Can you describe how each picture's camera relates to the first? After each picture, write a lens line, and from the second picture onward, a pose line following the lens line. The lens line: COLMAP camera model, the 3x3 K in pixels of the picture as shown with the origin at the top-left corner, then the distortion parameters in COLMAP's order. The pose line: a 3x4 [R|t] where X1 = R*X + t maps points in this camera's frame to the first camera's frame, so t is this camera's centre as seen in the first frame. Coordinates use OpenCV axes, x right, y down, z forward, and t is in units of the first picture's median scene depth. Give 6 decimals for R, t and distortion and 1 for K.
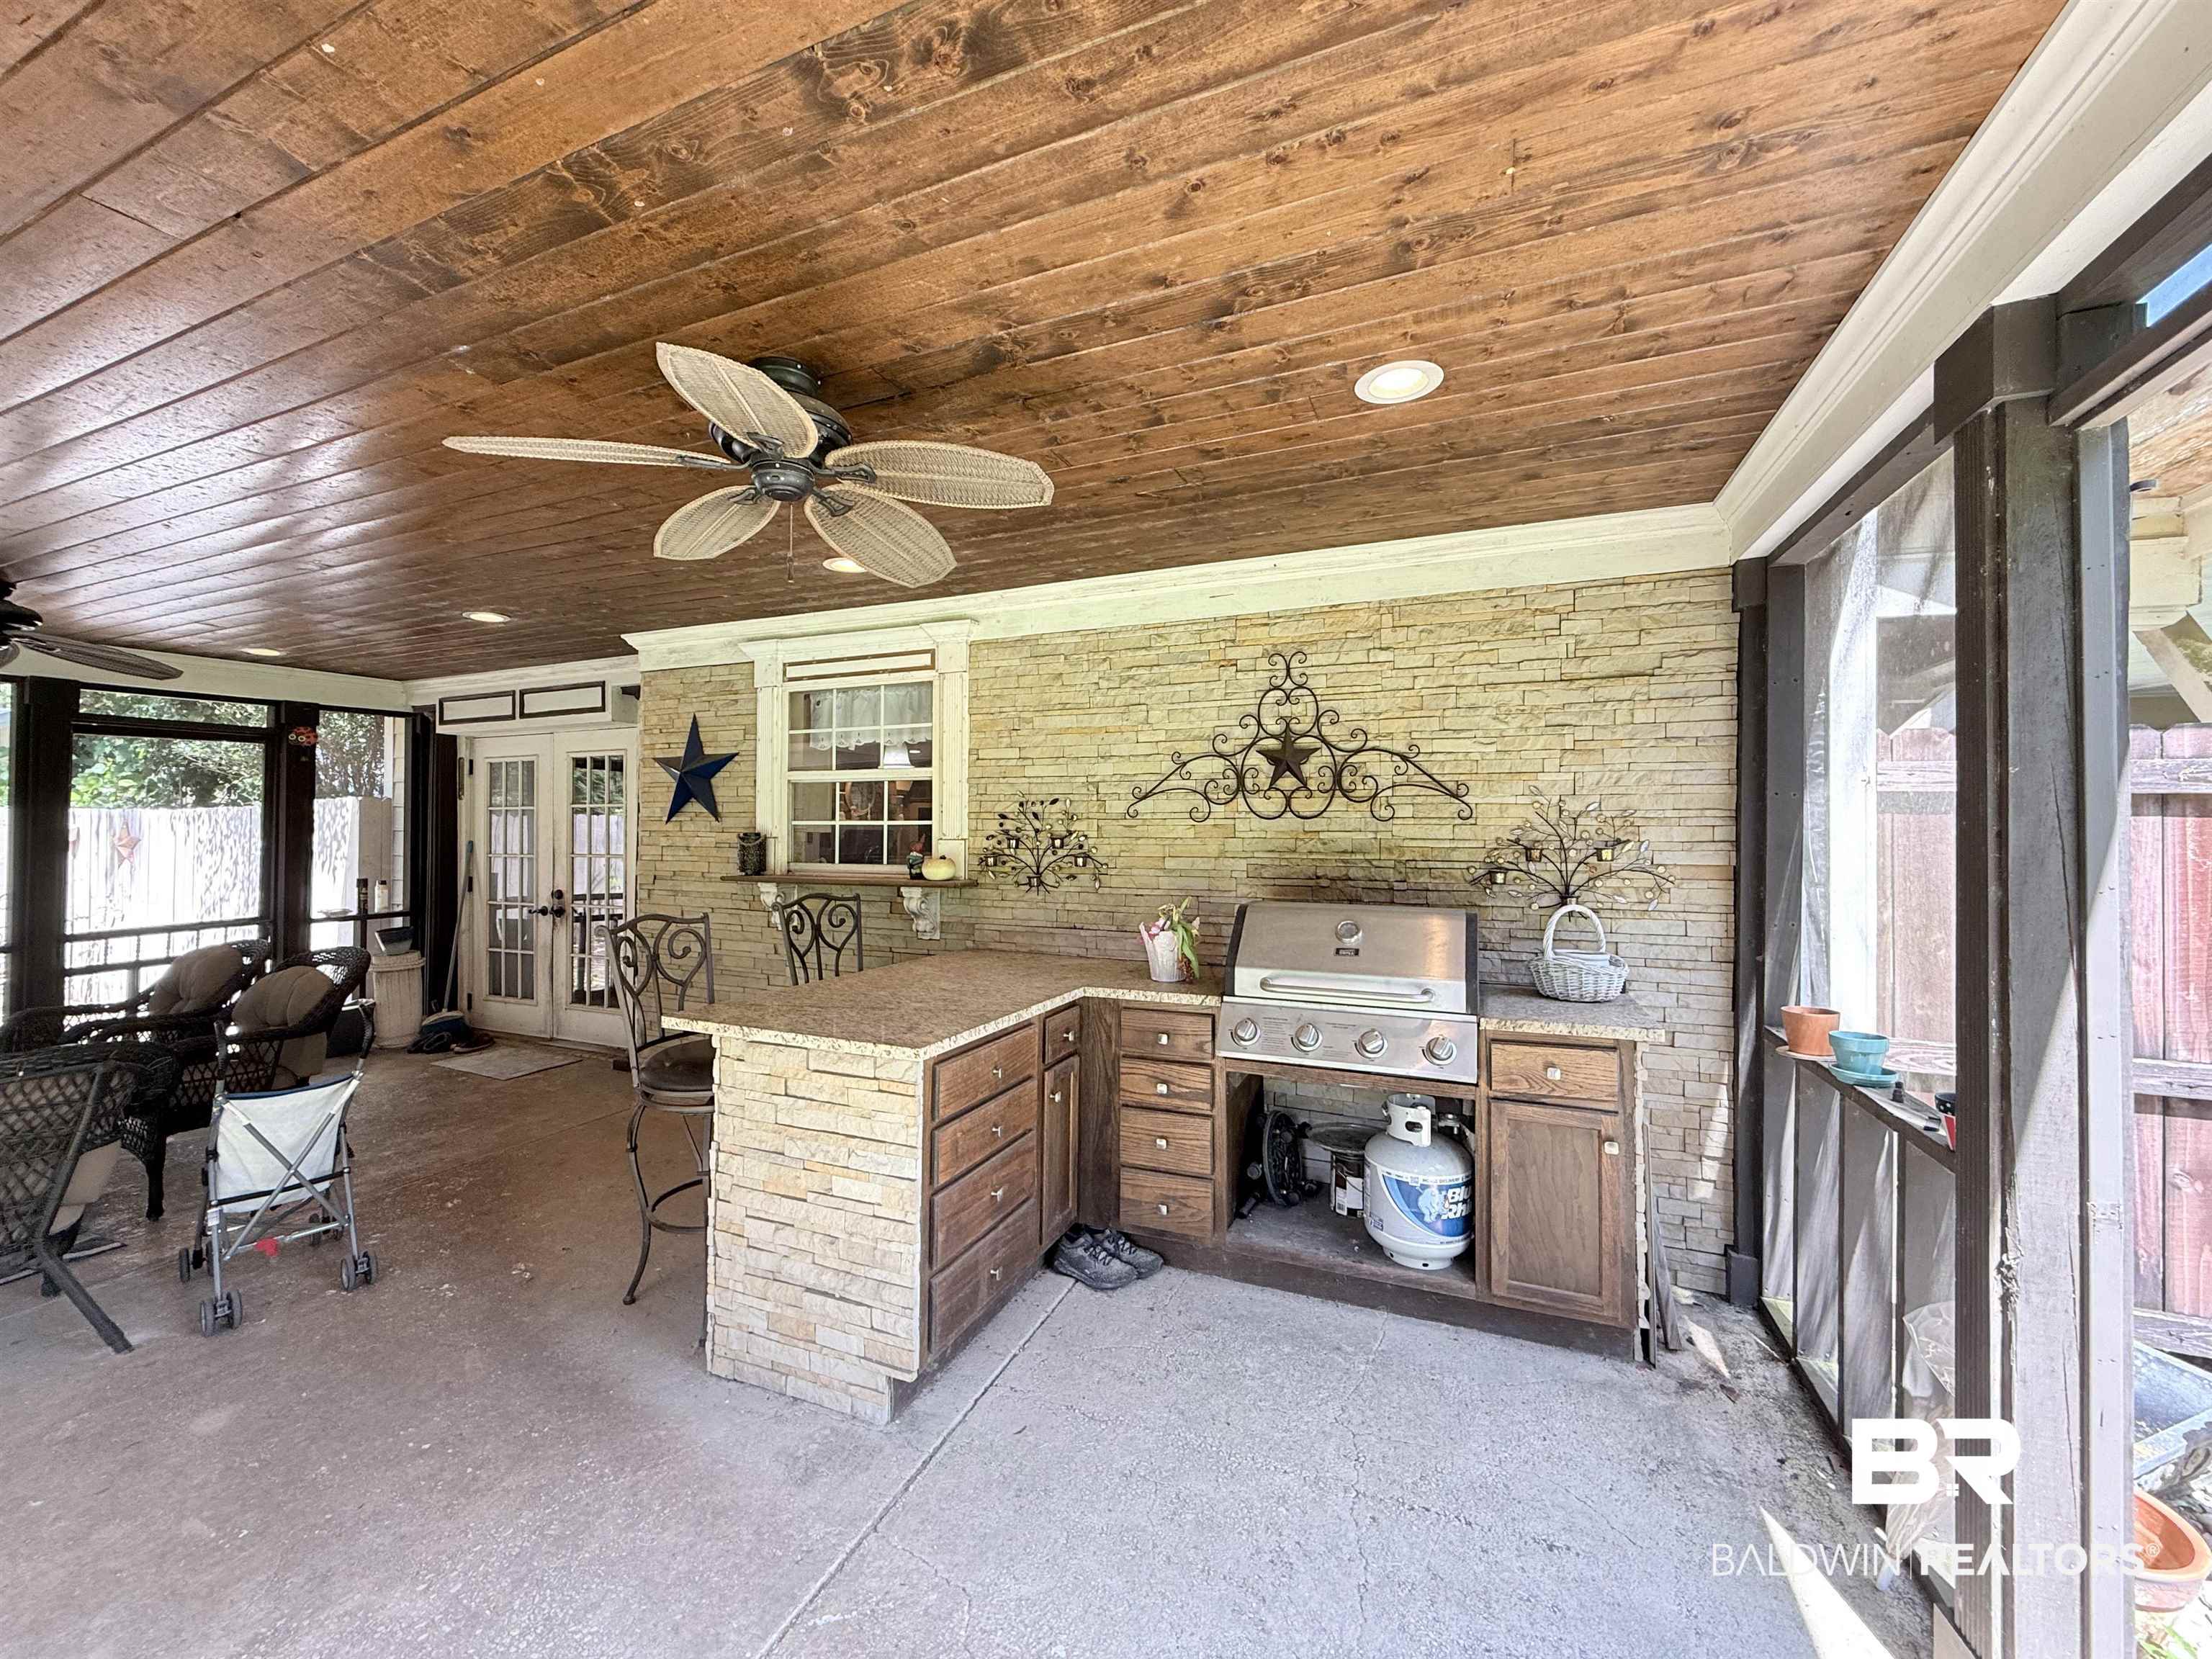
lens RADIAL K [[881.2, 0, 1099.7], [0, 881.2, 829.4], [0, 0, 1]] dist [0.002028, -0.000594]
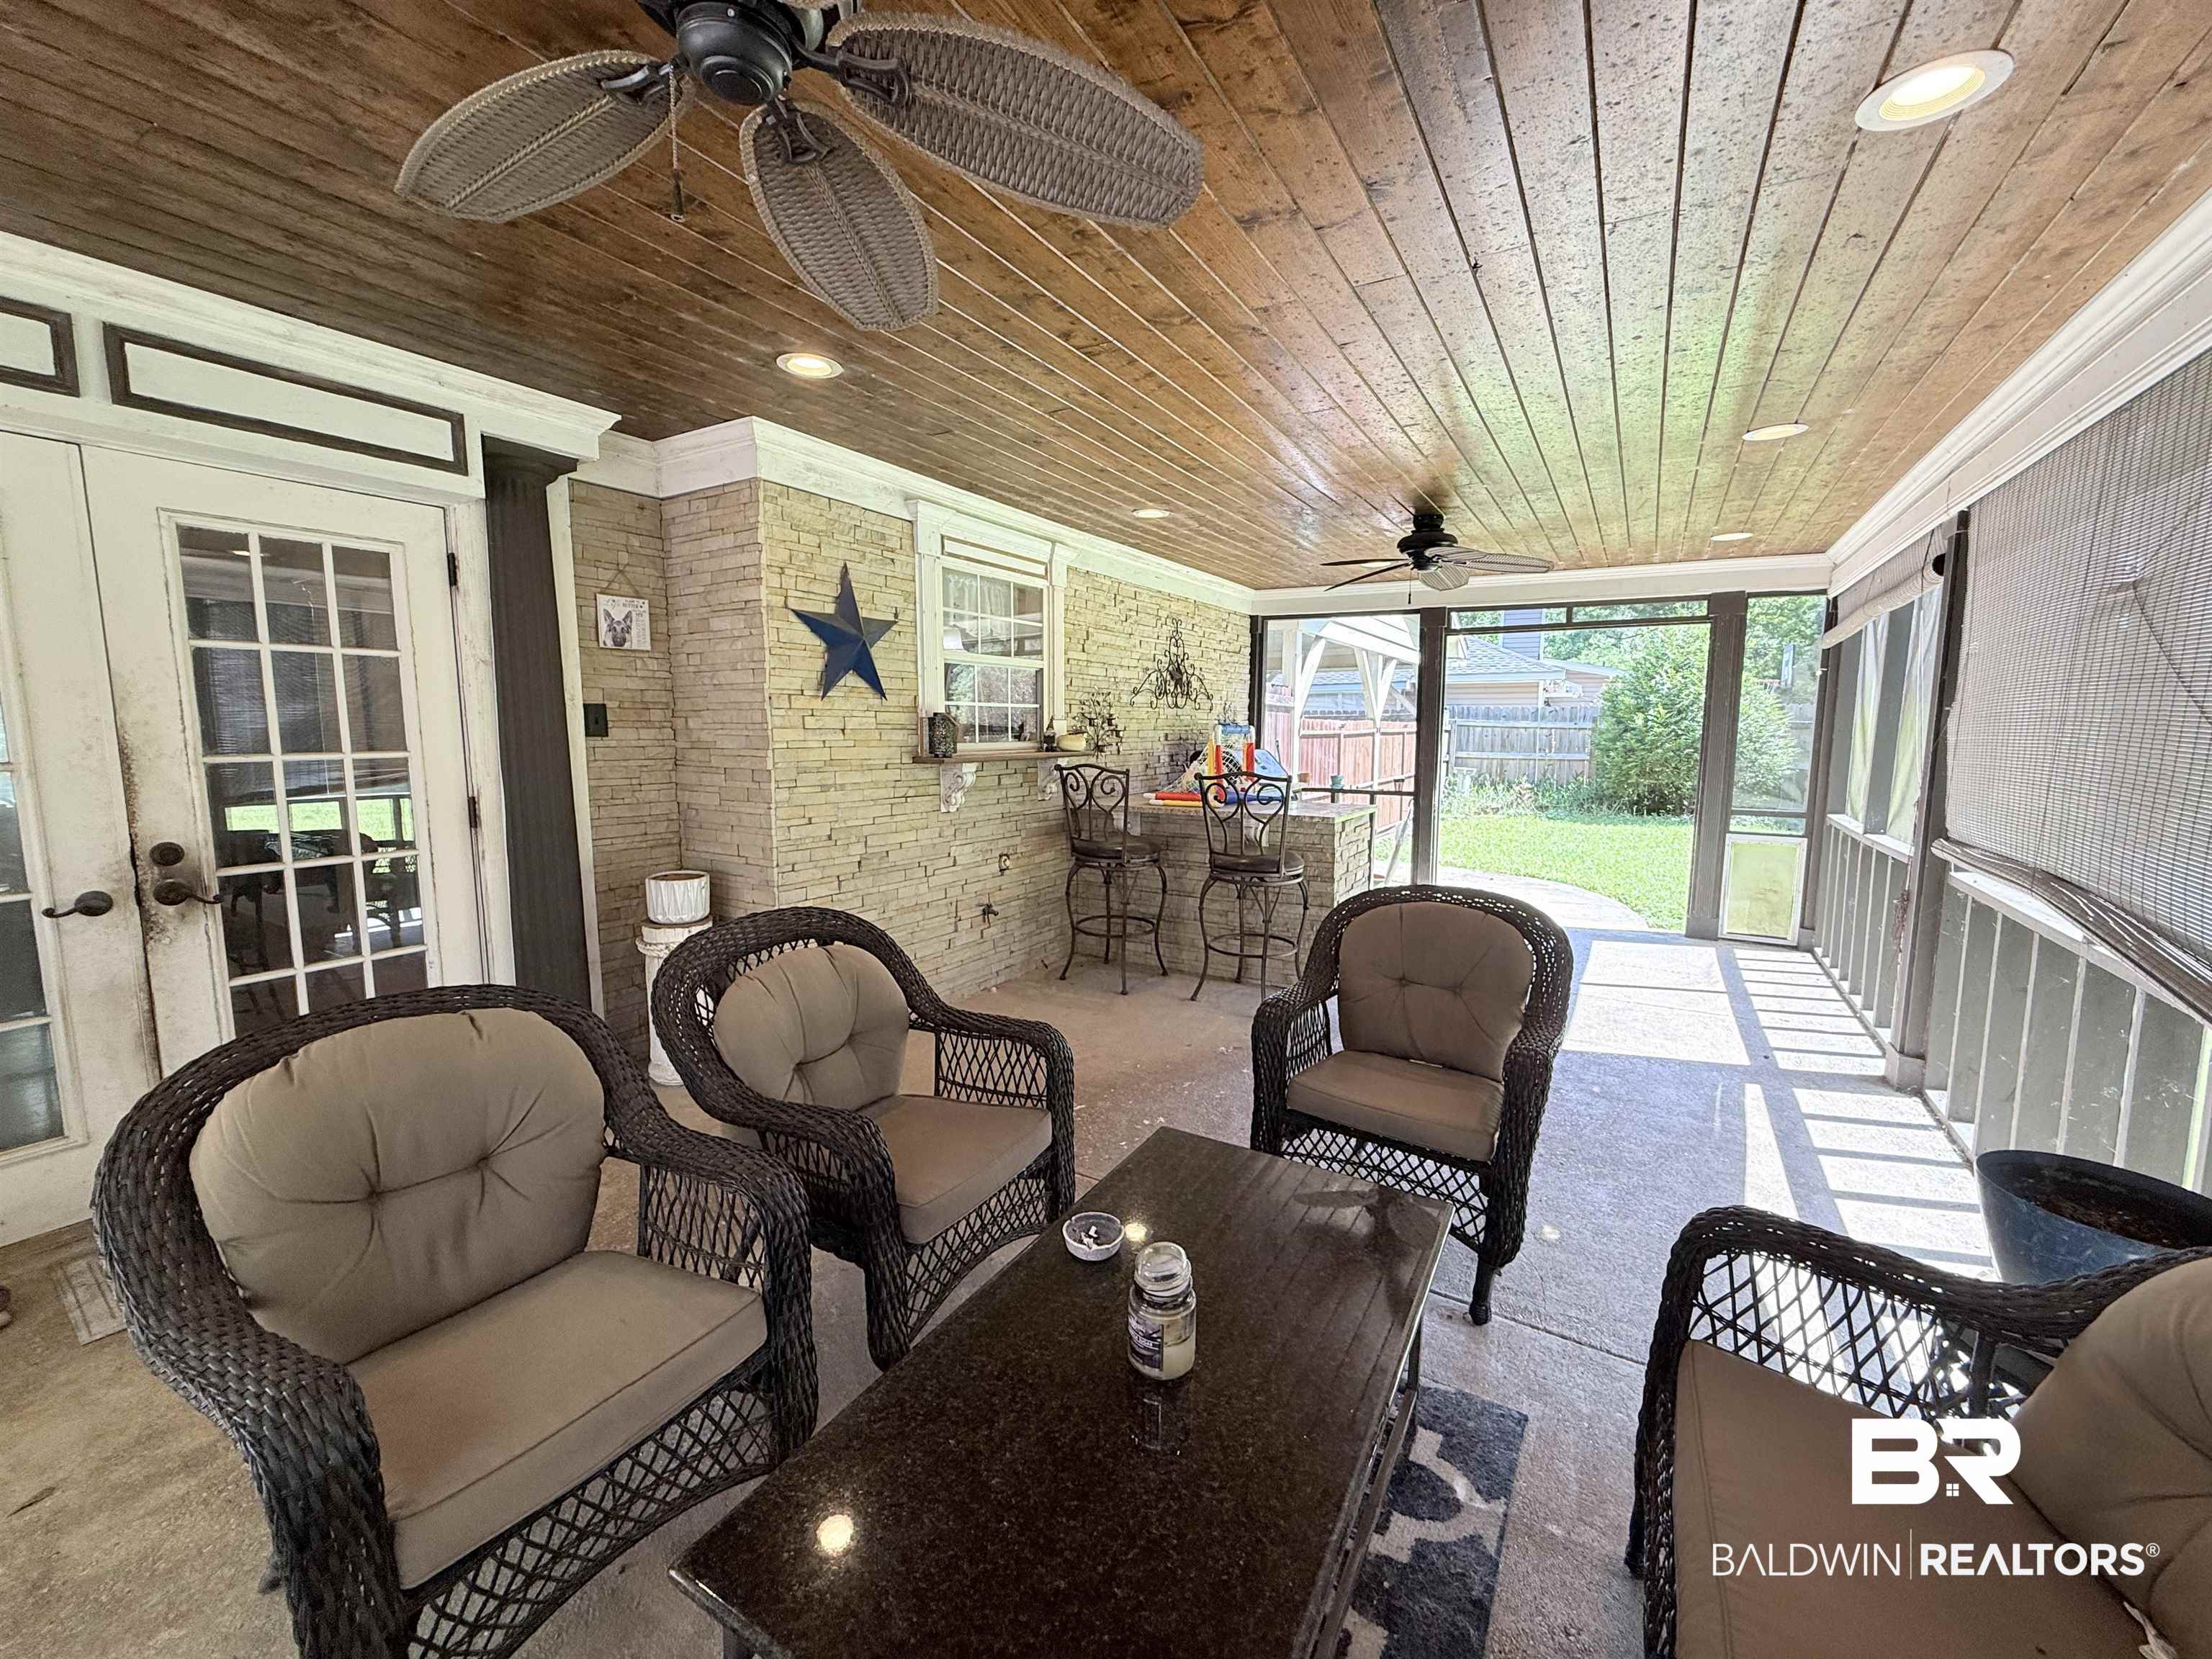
lens RADIAL K [[881.2, 0, 1099.5], [0, 881.2, 828.7], [0, 0, 1]] dist [0.002028, -0.000594]
pose [[0.143177, -0.119530, 0.982452, -1.278172], [-0.005378, 0.992571, 0.121545, 0.011211], [-0.989682, -0.022687, 0.141471, 0.668612]]
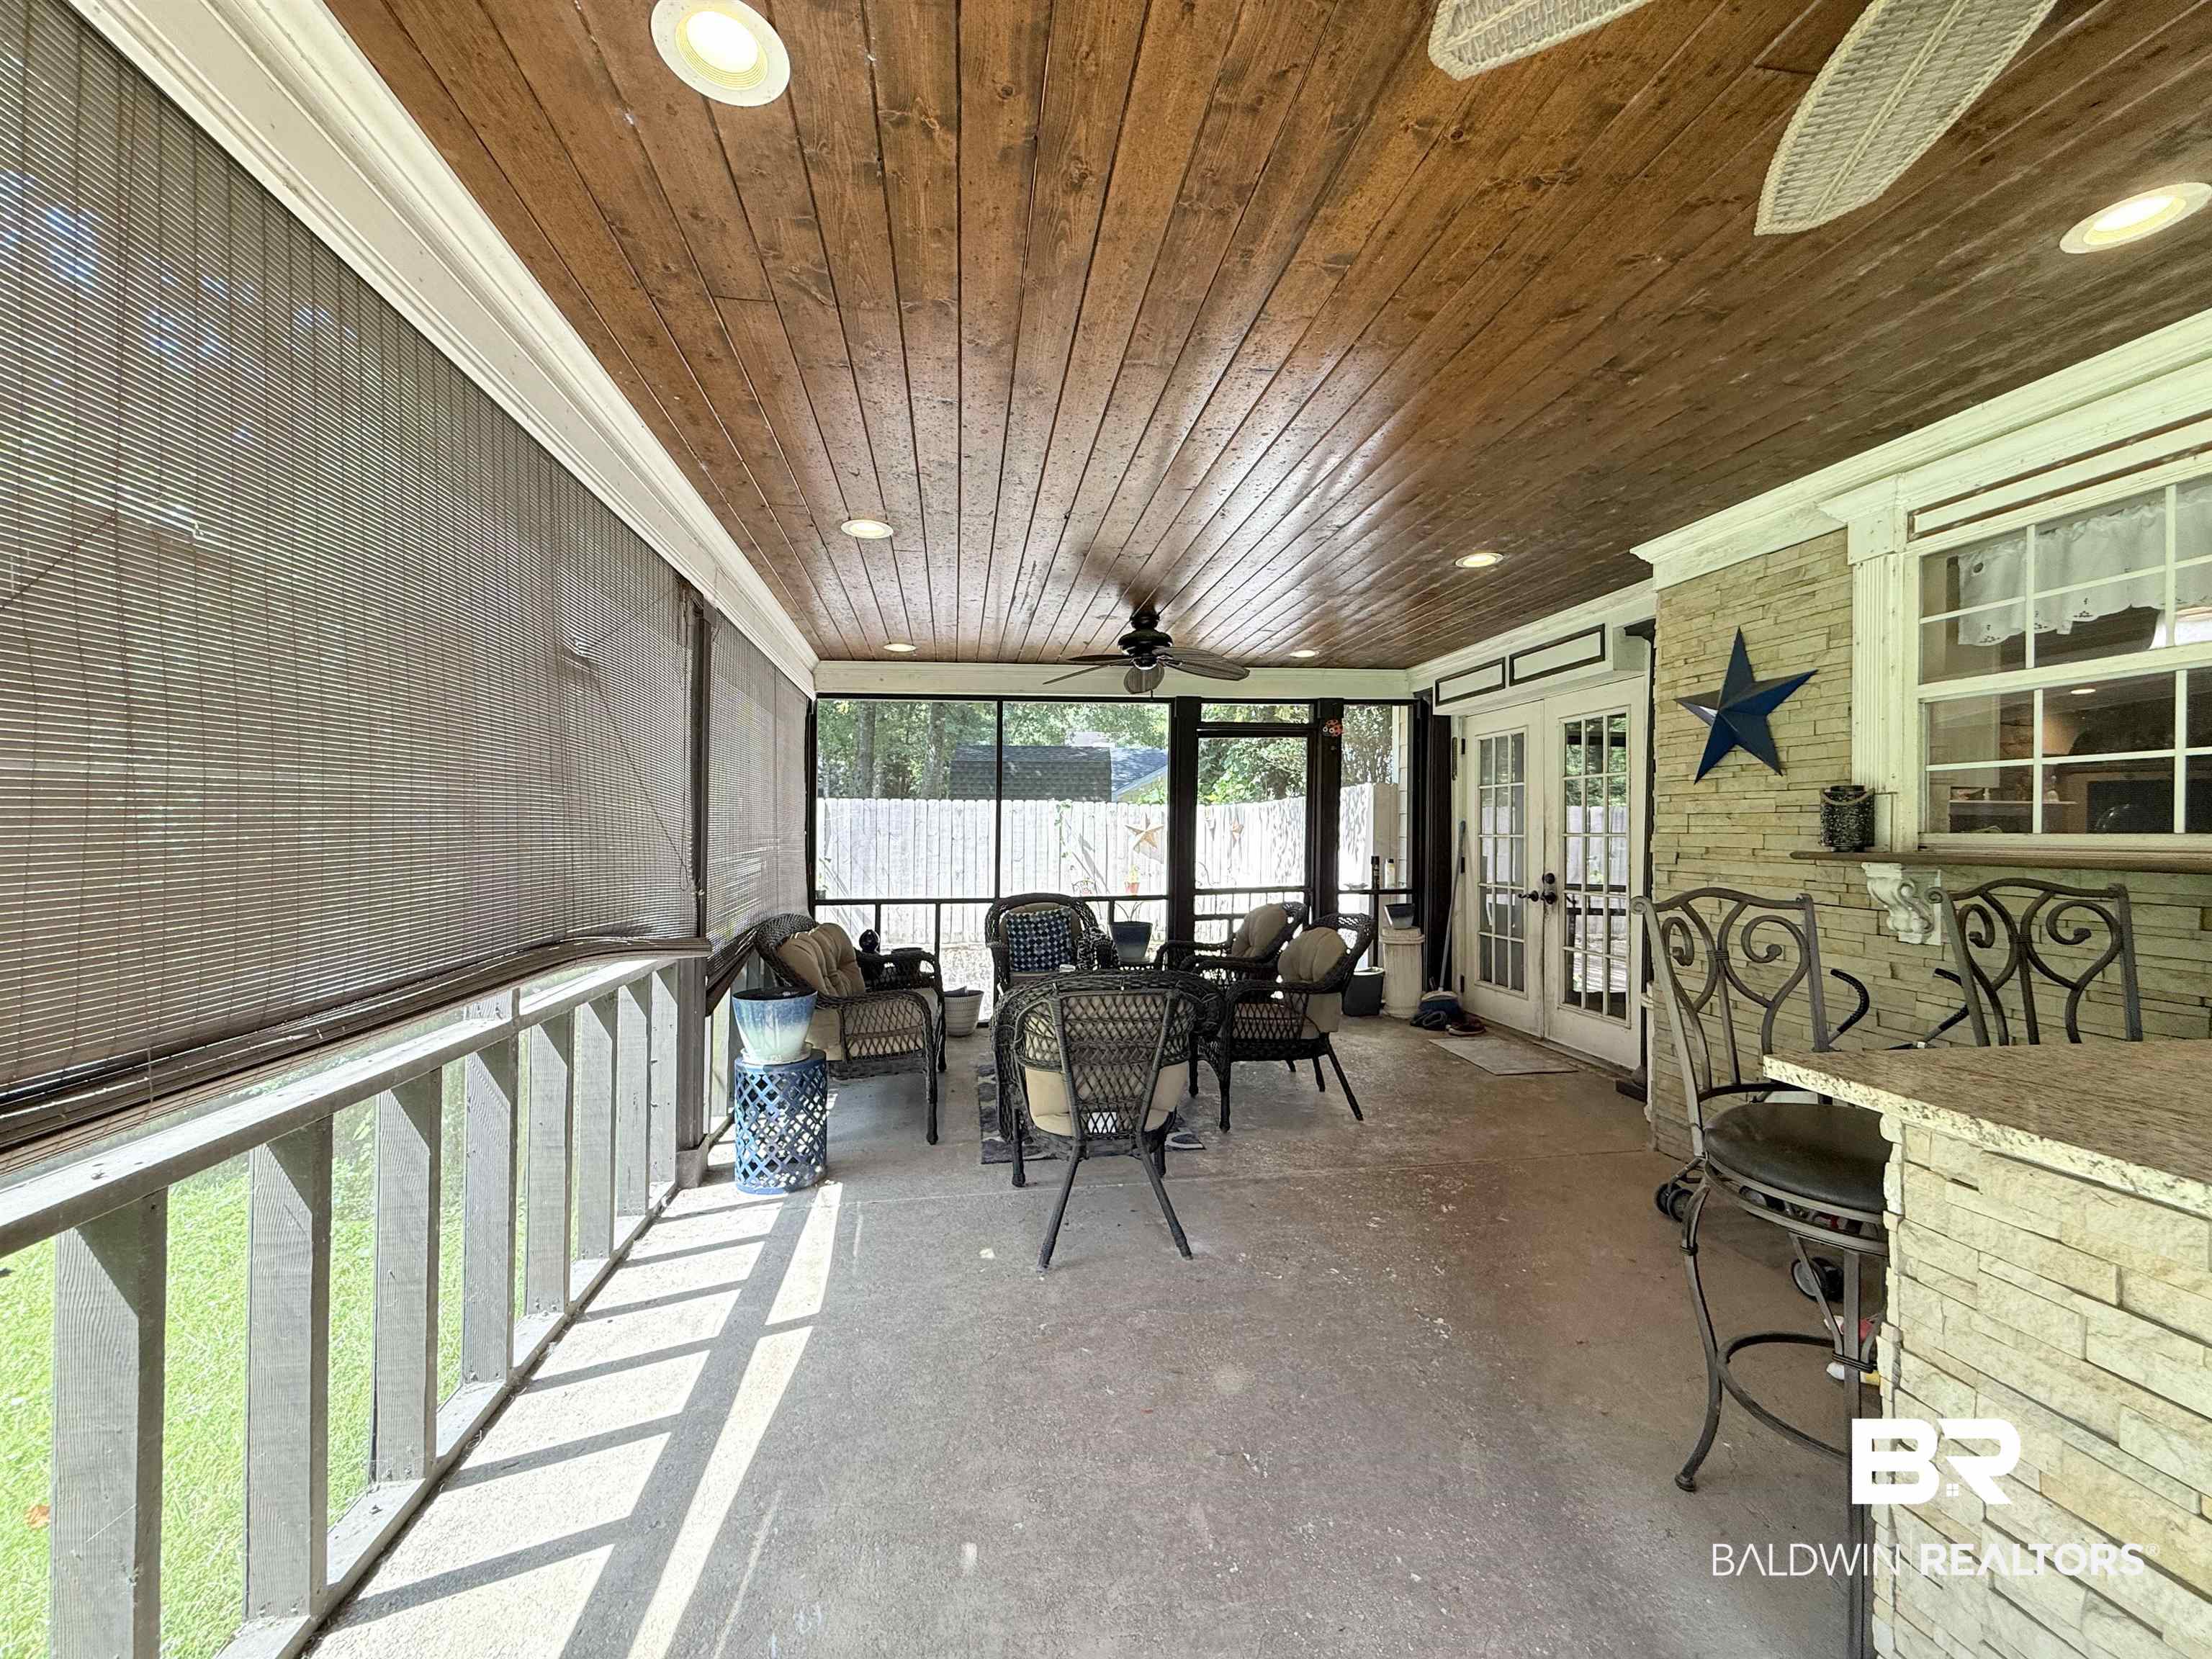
lens RADIAL K [[881.2, 0, 1095.0], [0, 881.2, 827.2], [0, 0, 1]] dist [0.002028, -0.000594]
pose [[0.528633, -0.004749, -0.848838, -0.131486], [-0.000956, 0.999980, -0.006189, 0.036971], [0.848850, 0.004083, 0.528618, 0.180770]]
